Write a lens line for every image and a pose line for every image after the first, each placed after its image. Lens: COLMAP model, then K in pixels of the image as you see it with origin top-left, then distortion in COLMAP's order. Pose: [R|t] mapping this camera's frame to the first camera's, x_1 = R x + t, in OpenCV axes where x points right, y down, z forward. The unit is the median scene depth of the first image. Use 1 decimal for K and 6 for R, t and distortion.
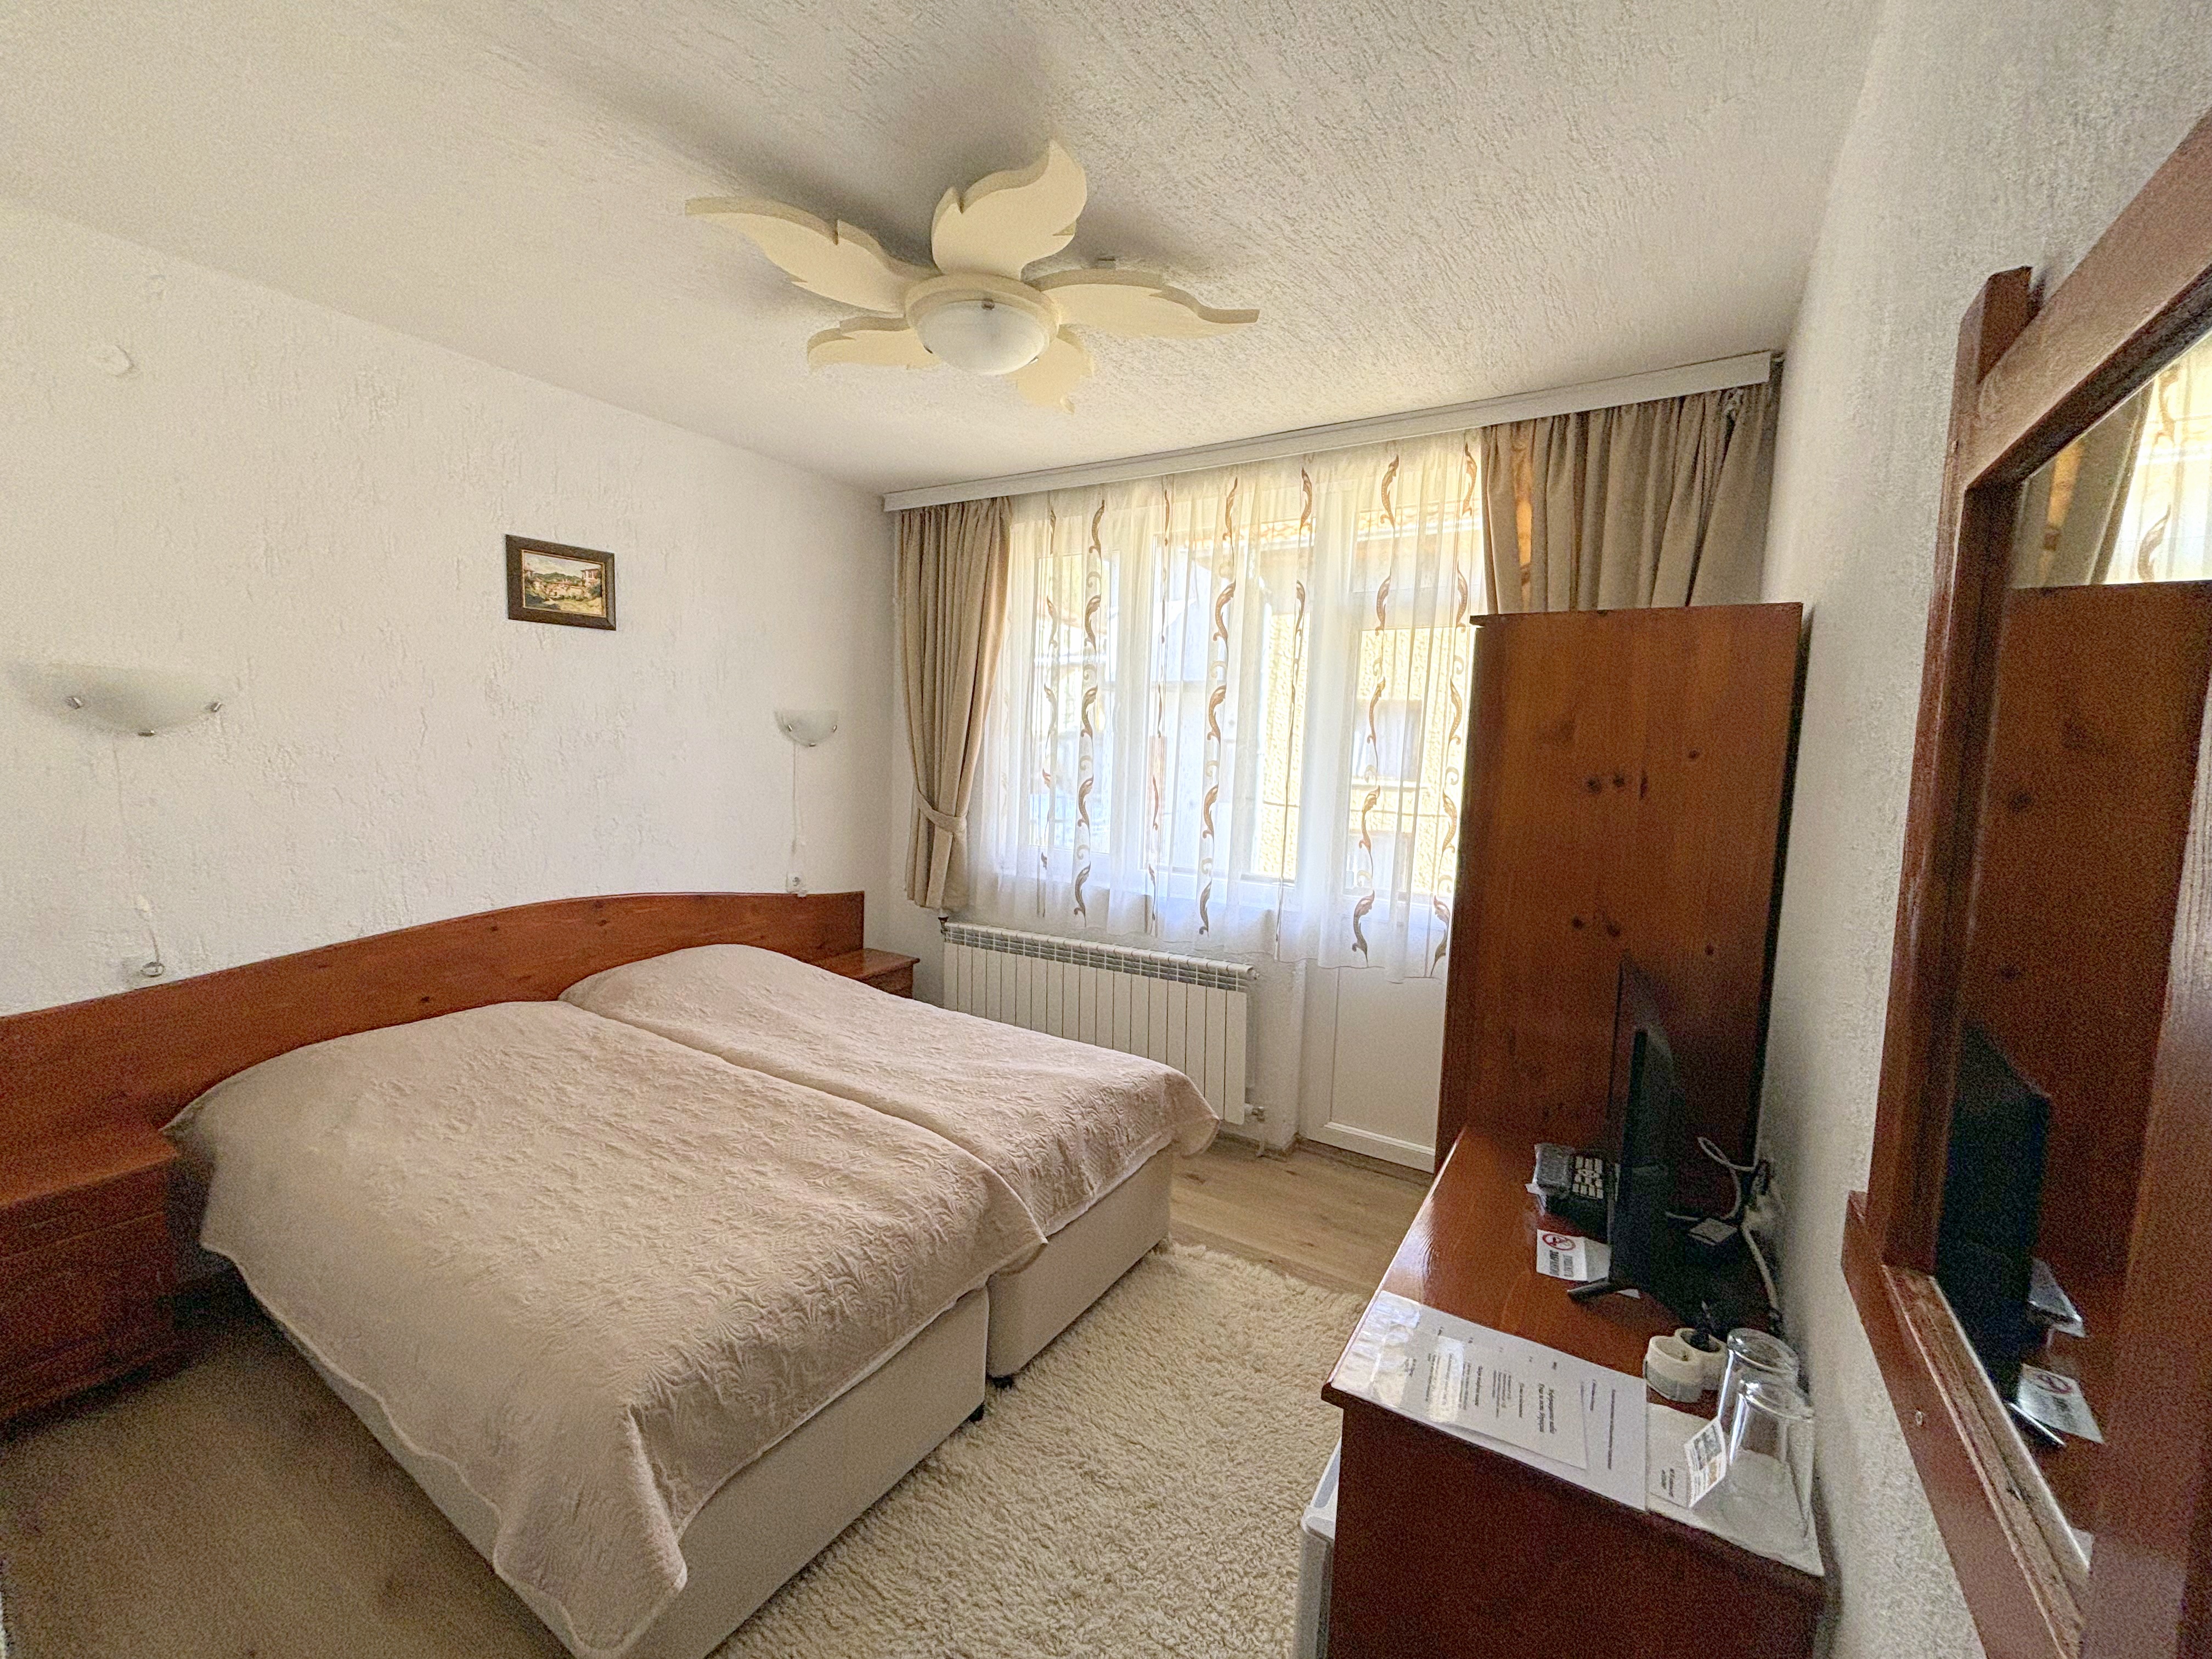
lens RADIAL K [[913.6, 0, 1086.3], [0, 913.6, 826.5], [0, 0, 1]] dist [0.002134, 0.000191]
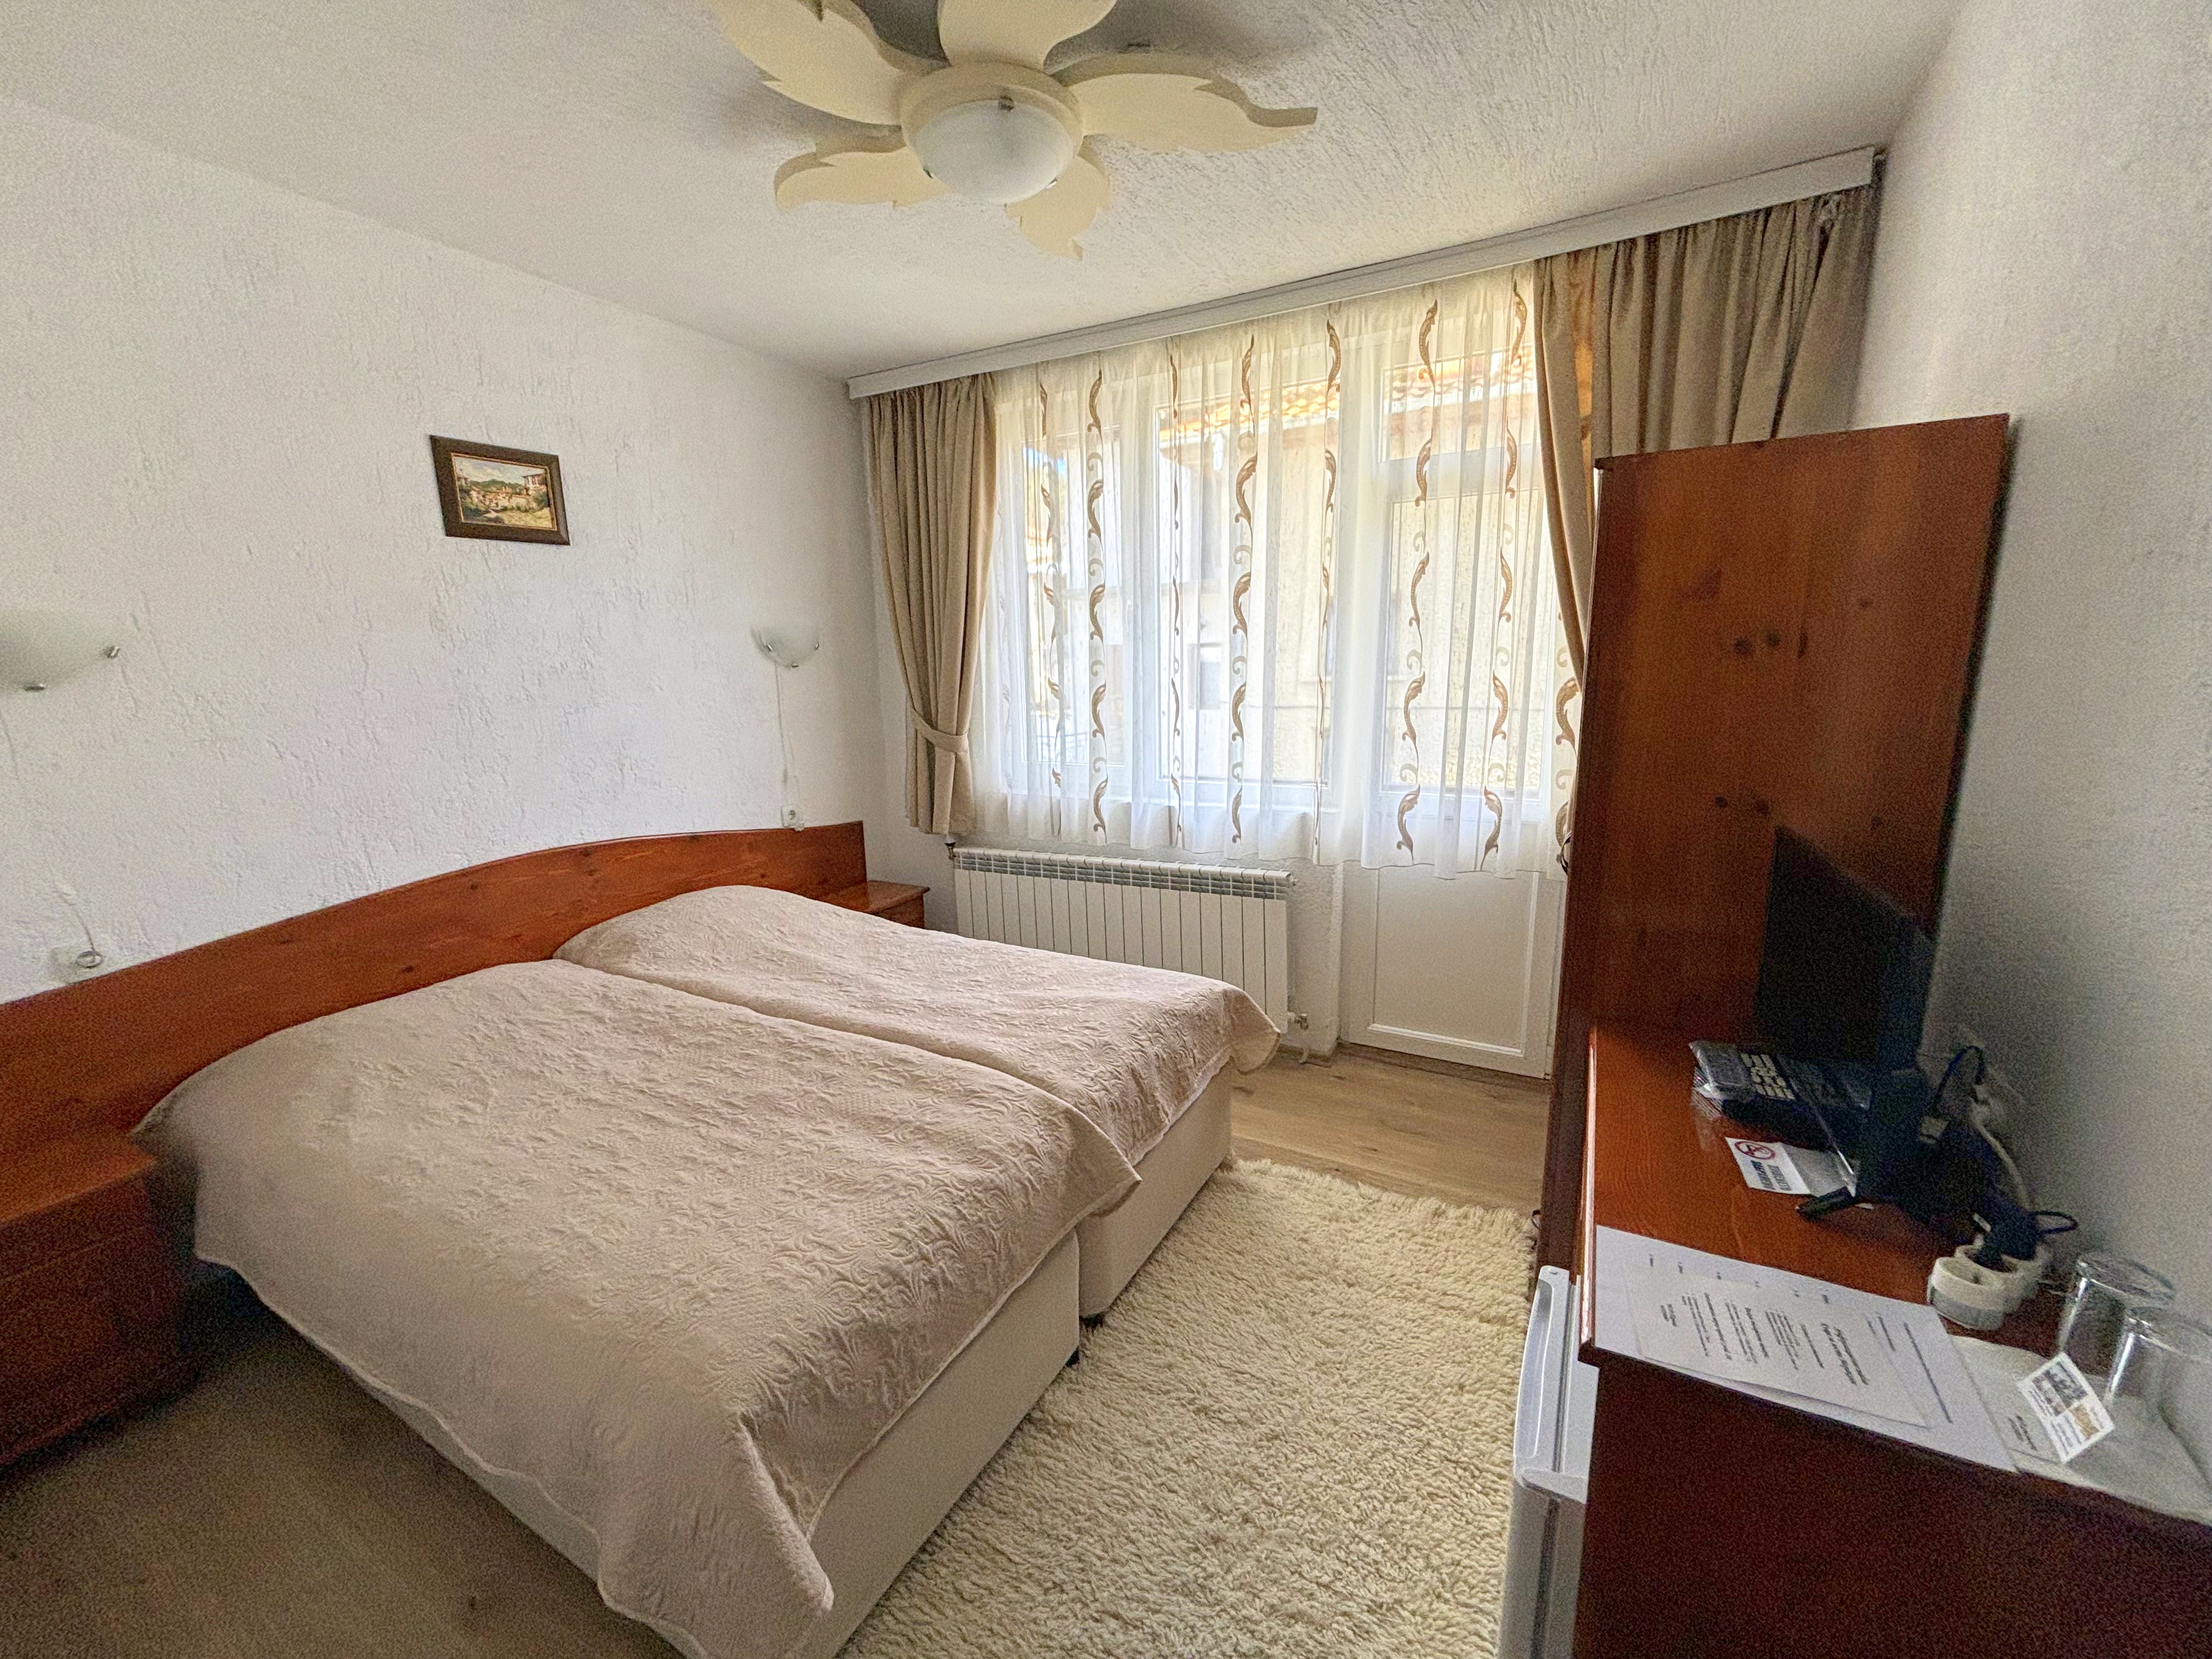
lens RADIAL K [[931.5, 0, 1108.7], [0, 931.5, 831.6], [0, 0, 1]] dist [0.001335, 0.000673]
pose [[0.996958, -0.065373, 0.042449, -0.072241], [0.060892, 0.993180, 0.099427, 0.004340], [-0.048659, -0.096539, 0.994139, 0.071662]]
